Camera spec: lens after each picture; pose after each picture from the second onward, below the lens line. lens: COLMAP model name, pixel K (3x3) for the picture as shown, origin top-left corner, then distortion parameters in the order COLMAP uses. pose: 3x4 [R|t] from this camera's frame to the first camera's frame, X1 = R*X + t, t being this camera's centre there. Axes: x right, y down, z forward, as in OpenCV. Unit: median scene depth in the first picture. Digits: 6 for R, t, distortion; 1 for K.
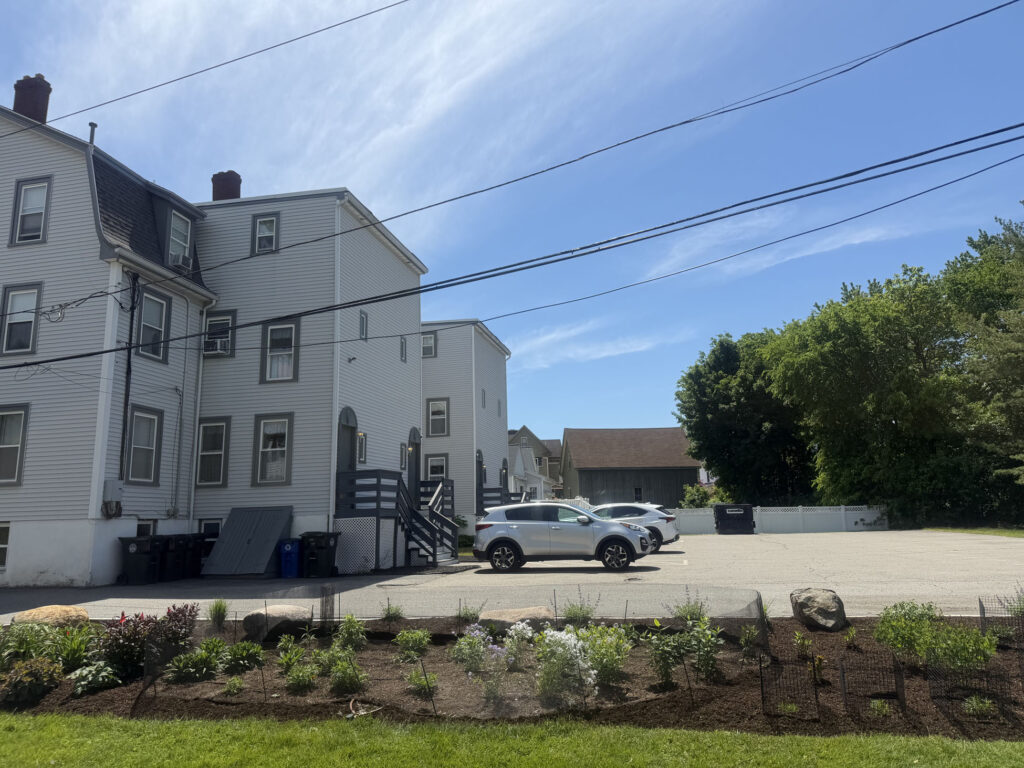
lens RADIAL K [[725.6, 0, 512.0], [0, 725.6, 384.0], [0, 0, 1]] dist [0.076034, -0.094489]
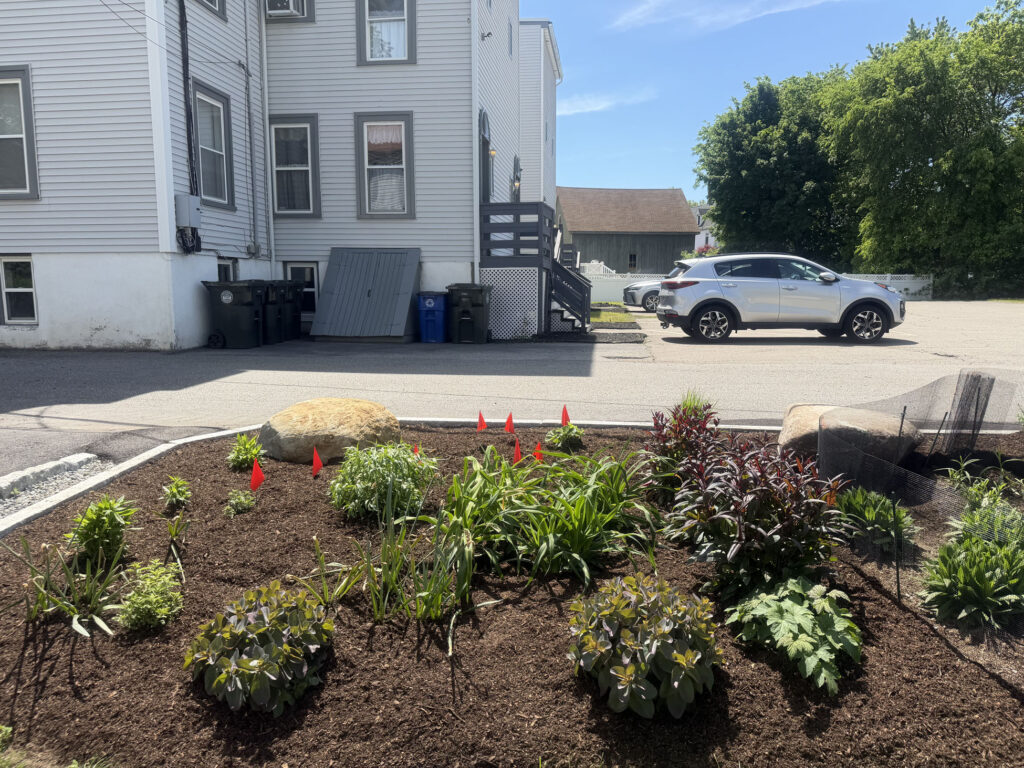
lens RADIAL K [[727.2, 0, 512.0], [0, 727.2, 384.0], [0, 0, 1]] dist [0.006157, -0.004901]
pose [[0.995670, 0.014278, 0.091850, -0.265717], [-0.042482, 0.948792, 0.313031, 0.063924], [-0.082678, -0.315578, 0.945291, 0.261229]]
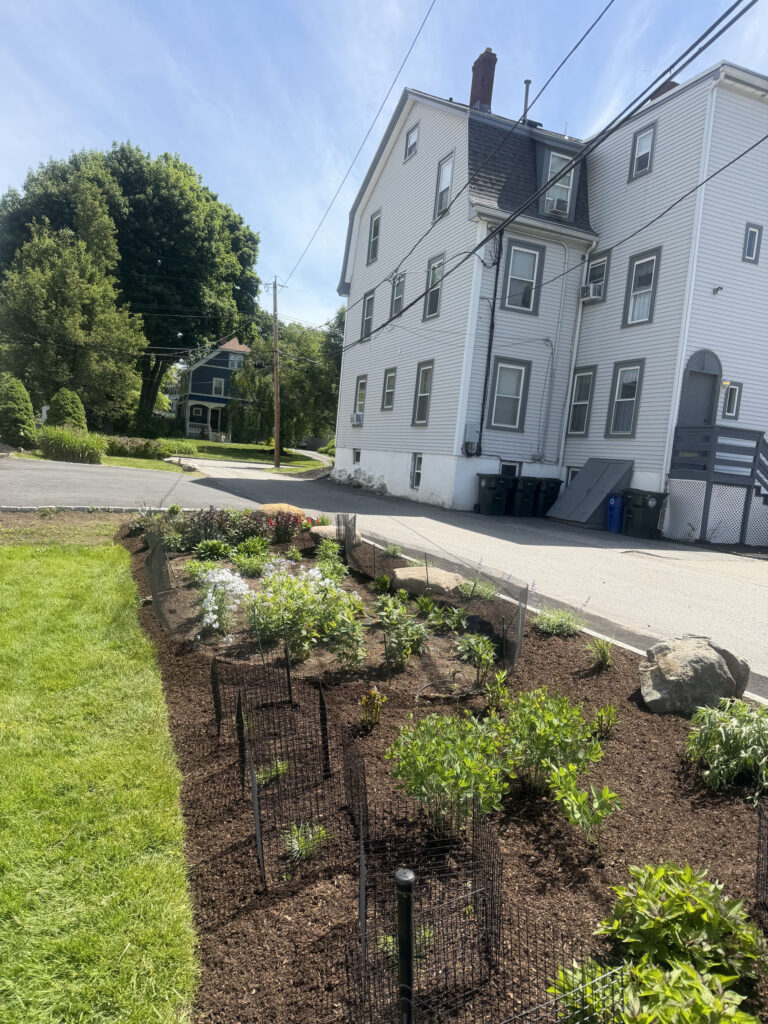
lens RADIAL K [[711.6, 0, 367.9], [0, 711.6, 542.2], [0, 0, 1]] dist [-0.006566, -0.007140]
pose [[0.527991, 0.170931, -0.831870, 0.291116], [0.059691, 0.969643, 0.237126, 0.030620], [0.847150, -0.174856, 0.501760, 0.228214]]
